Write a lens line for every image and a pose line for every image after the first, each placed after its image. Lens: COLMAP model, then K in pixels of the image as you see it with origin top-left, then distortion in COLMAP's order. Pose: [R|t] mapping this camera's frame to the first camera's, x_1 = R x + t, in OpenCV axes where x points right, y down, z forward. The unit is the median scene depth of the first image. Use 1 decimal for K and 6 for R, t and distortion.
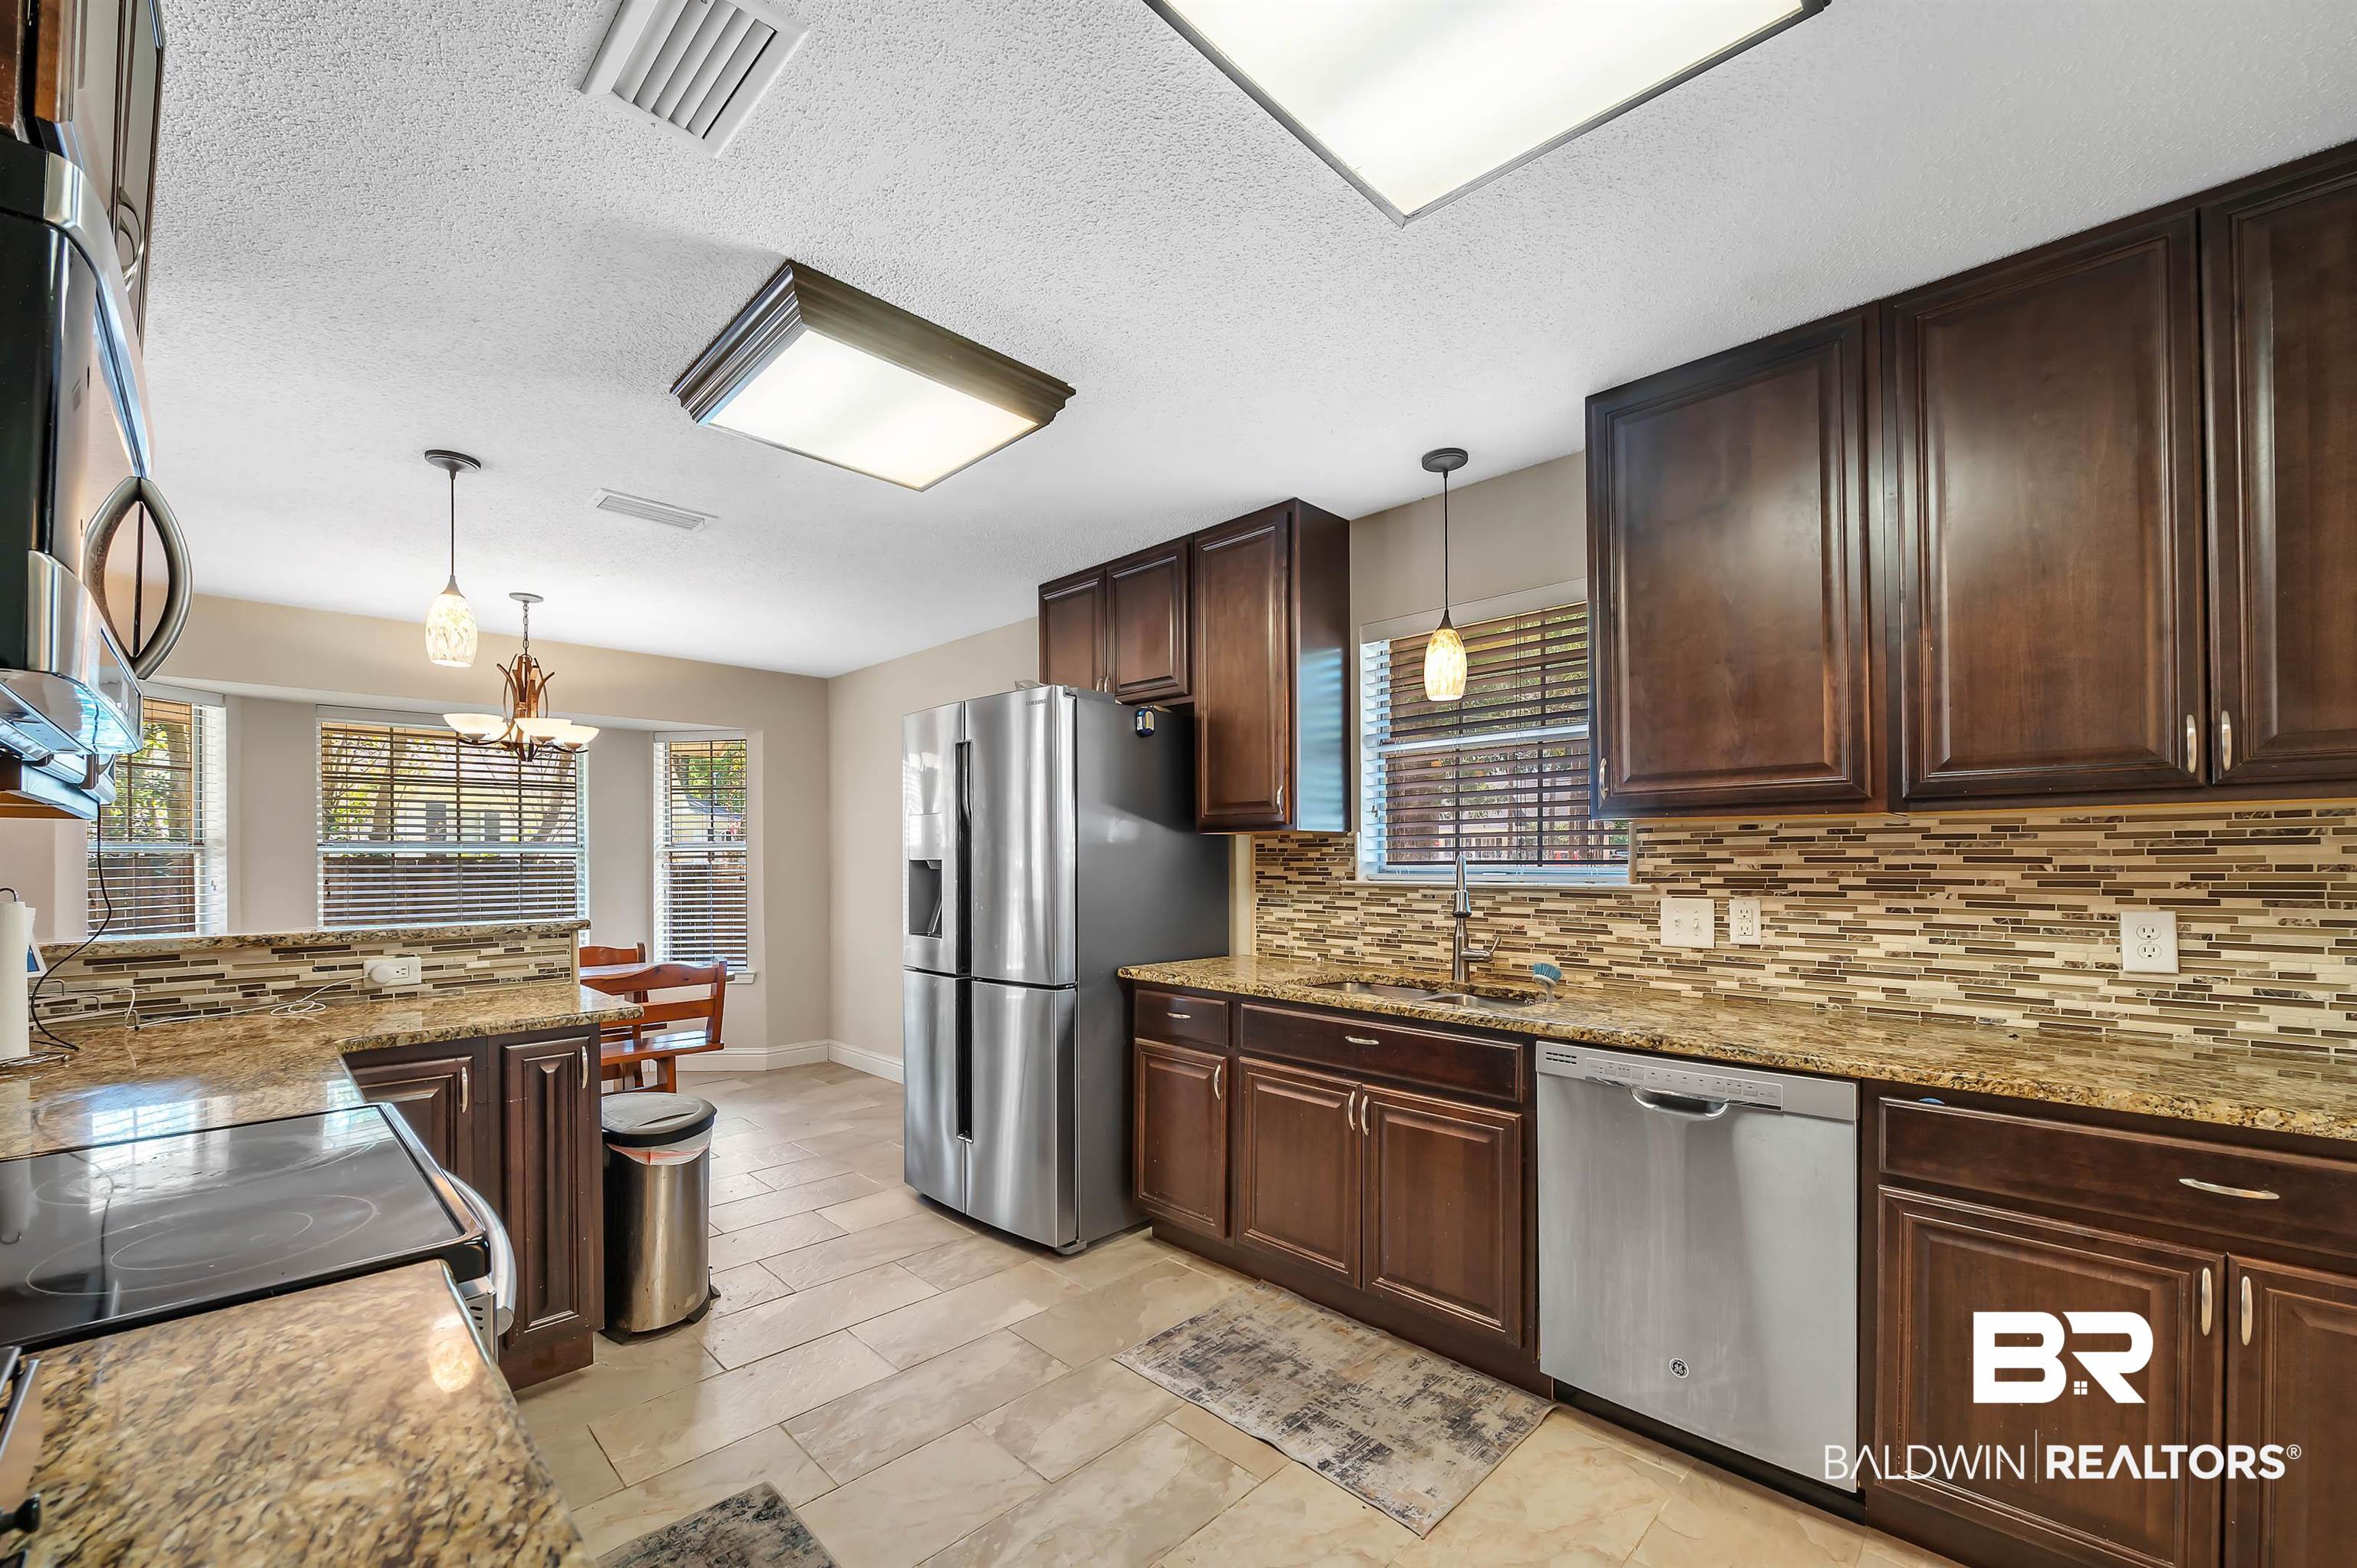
lens RADIAL K [[948.2, 0, 1185.3], [0, 948.2, 859.8], [0, 0, 1]] dist [-0.000784, -0.001137]
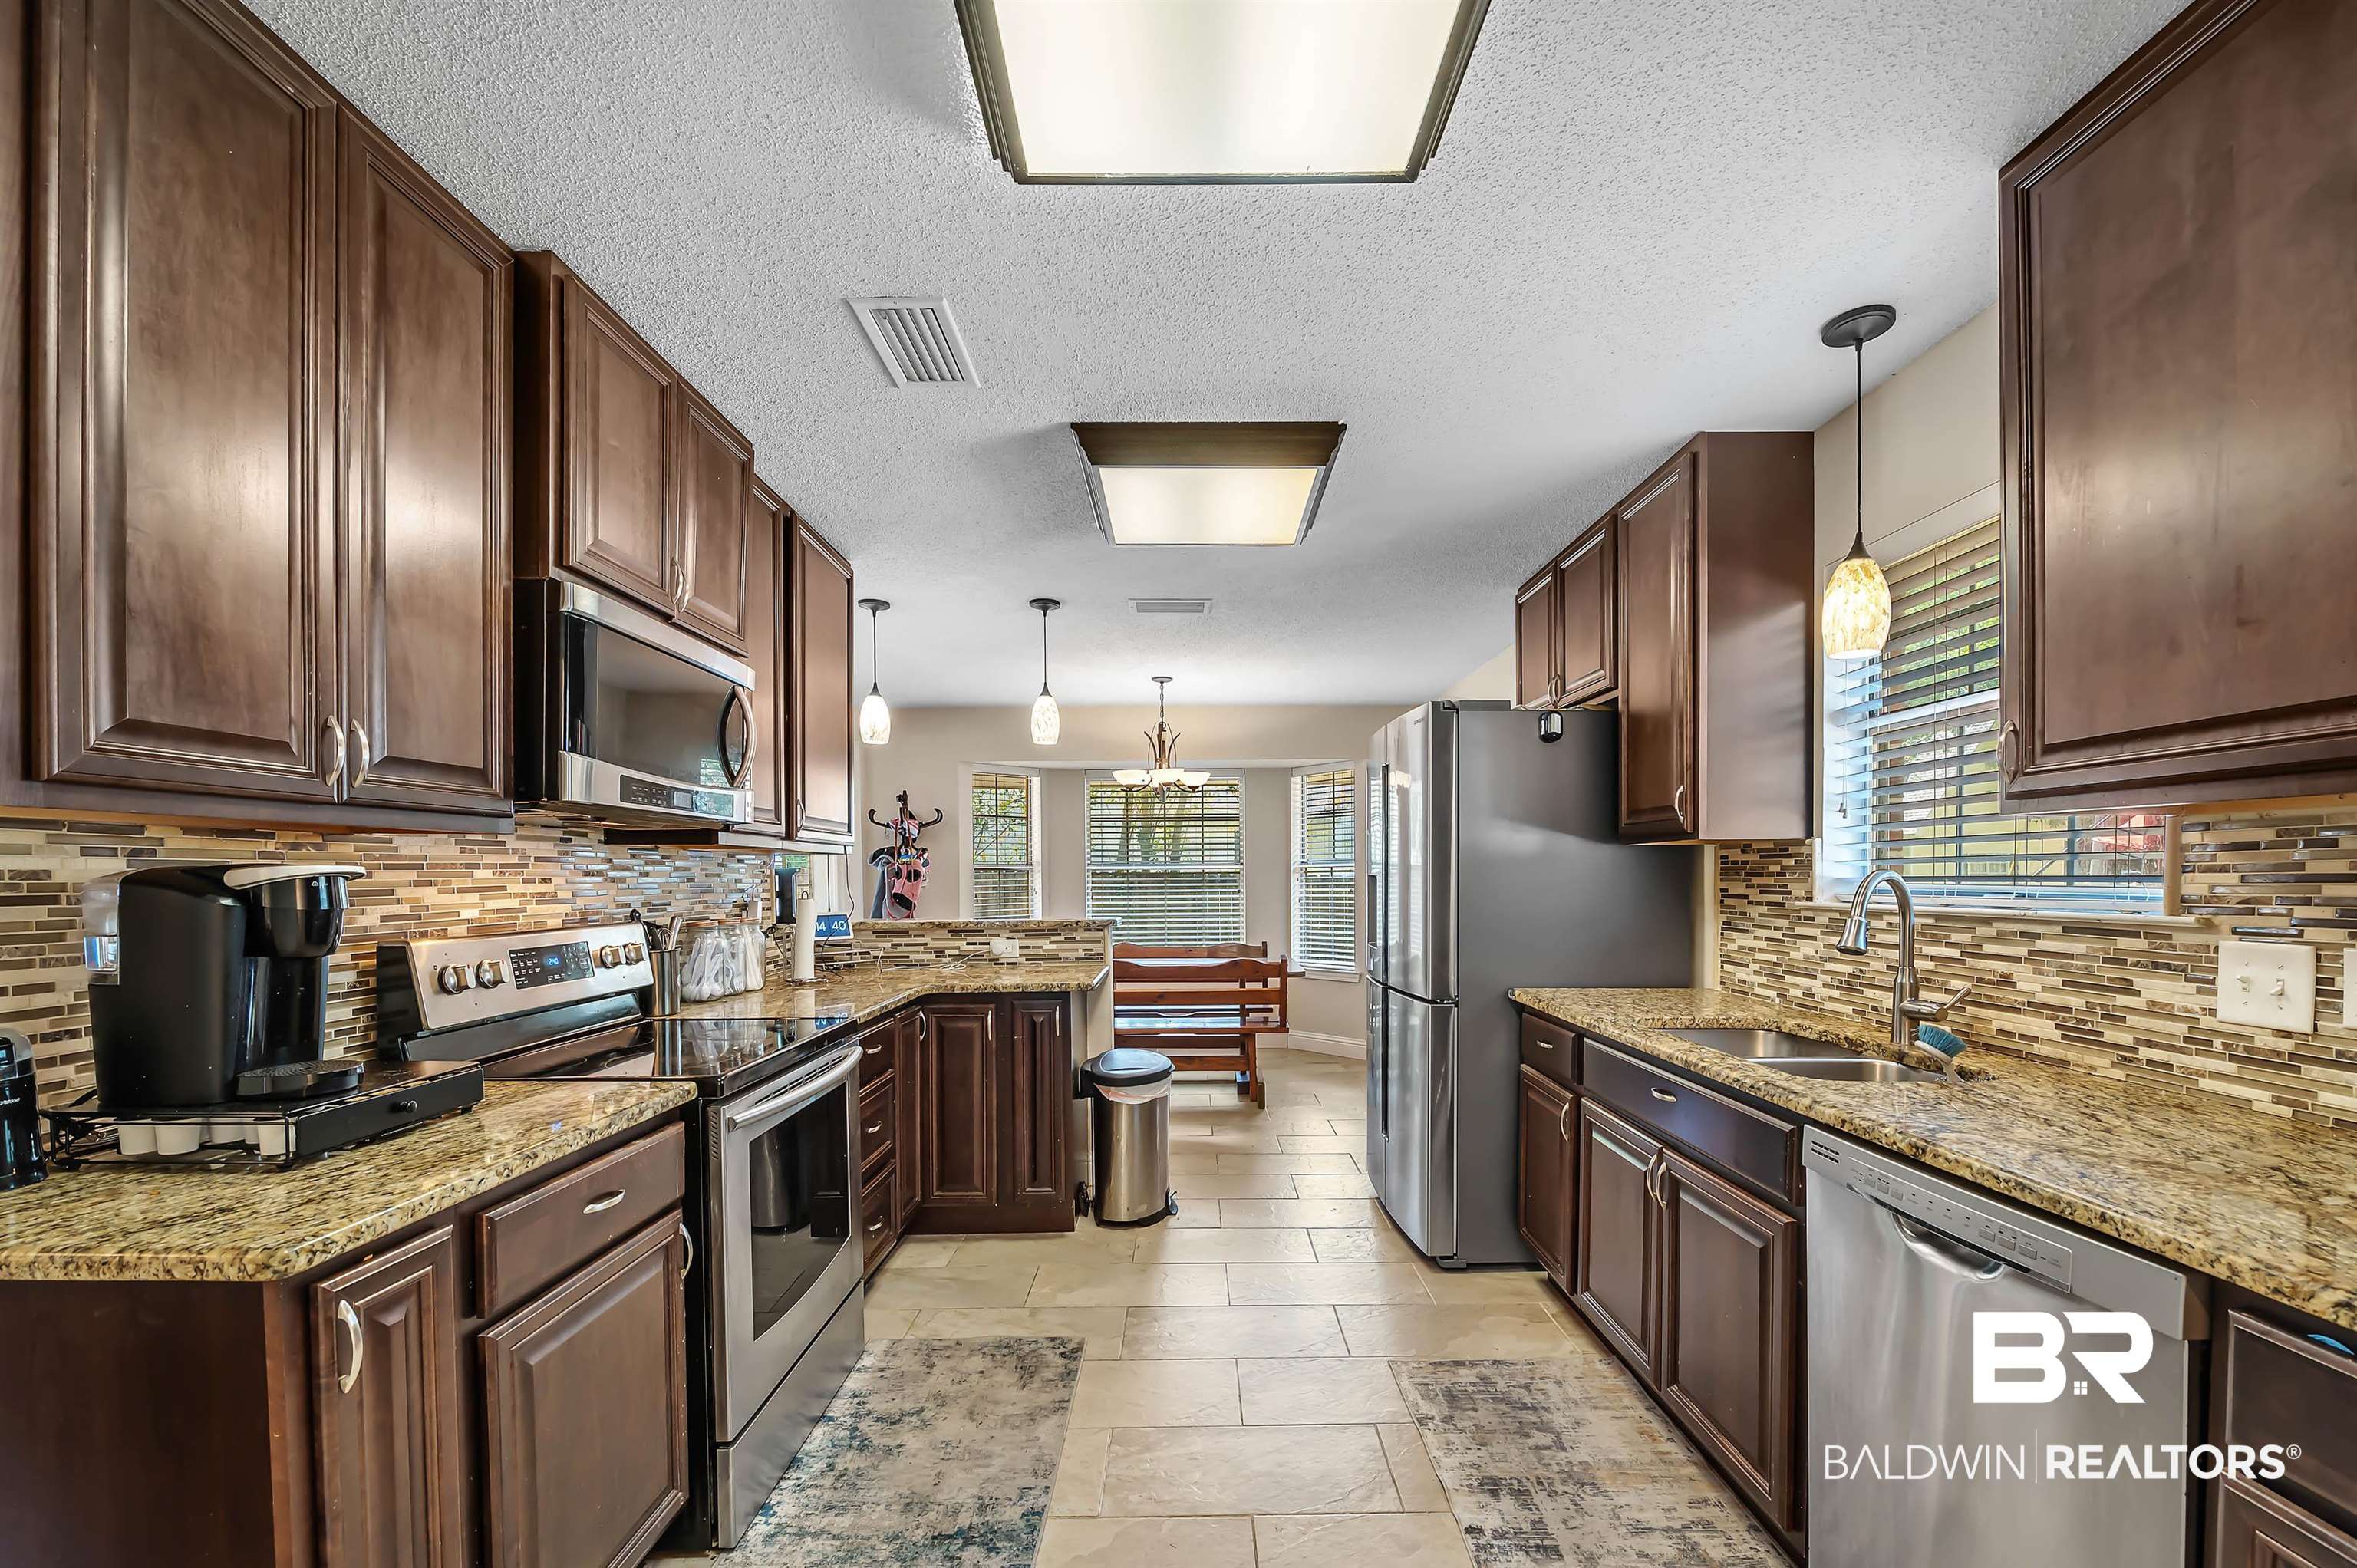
lens RADIAL K [[948.2, 0, 1190.4], [0, 948.2, 892.8], [0, 0, 1]] dist [-0.000784, -0.001137]
pose [[0.702753, 0.013015, -0.711314, 0.451809], [0.002712, 0.999776, 0.020972, -0.003509], [0.711428, -0.016667, 0.702561, 0.122022]]
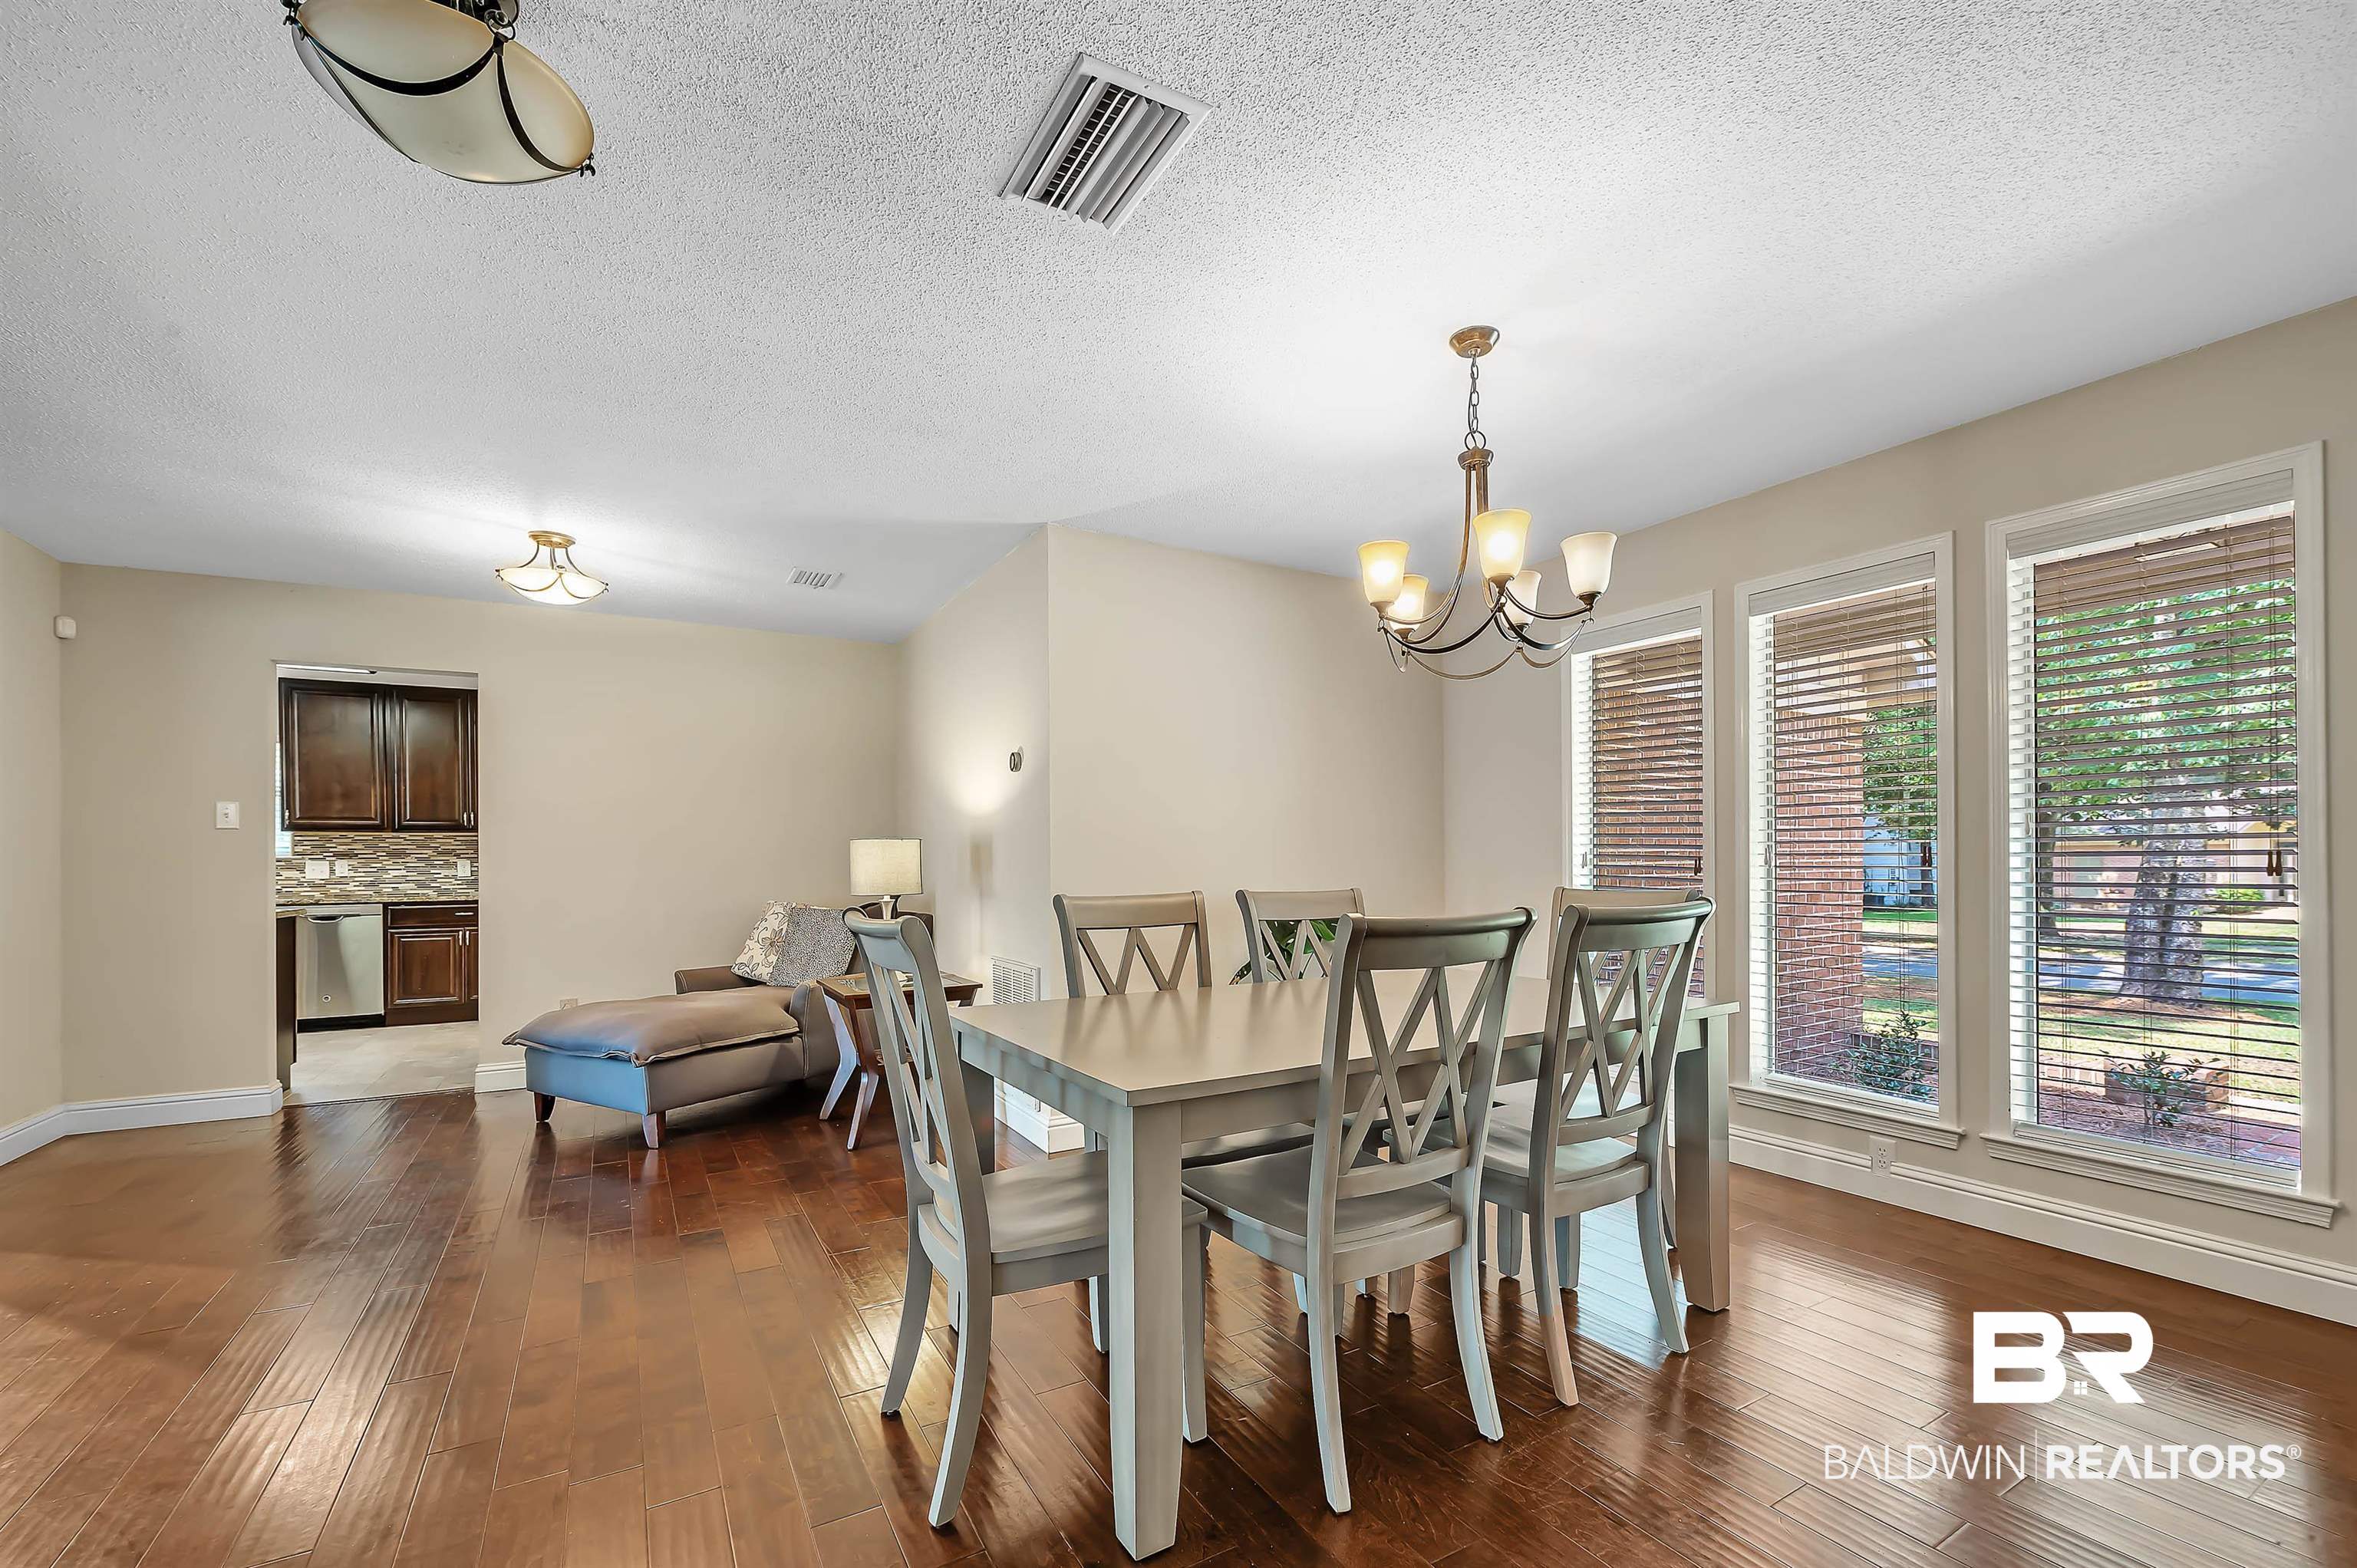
lens RADIAL K [[990.7, 0, 1223.2], [0, 990.7, 855.8], [0, 0, 1]] dist [-0.005118, -0.000612]
pose [[0.250628, 0.004663, 0.968072, -1.500579], [0.007374, 0.999950, -0.006725, 0.060645], [-0.968055, 0.008824, 0.250581, -2.145745]]
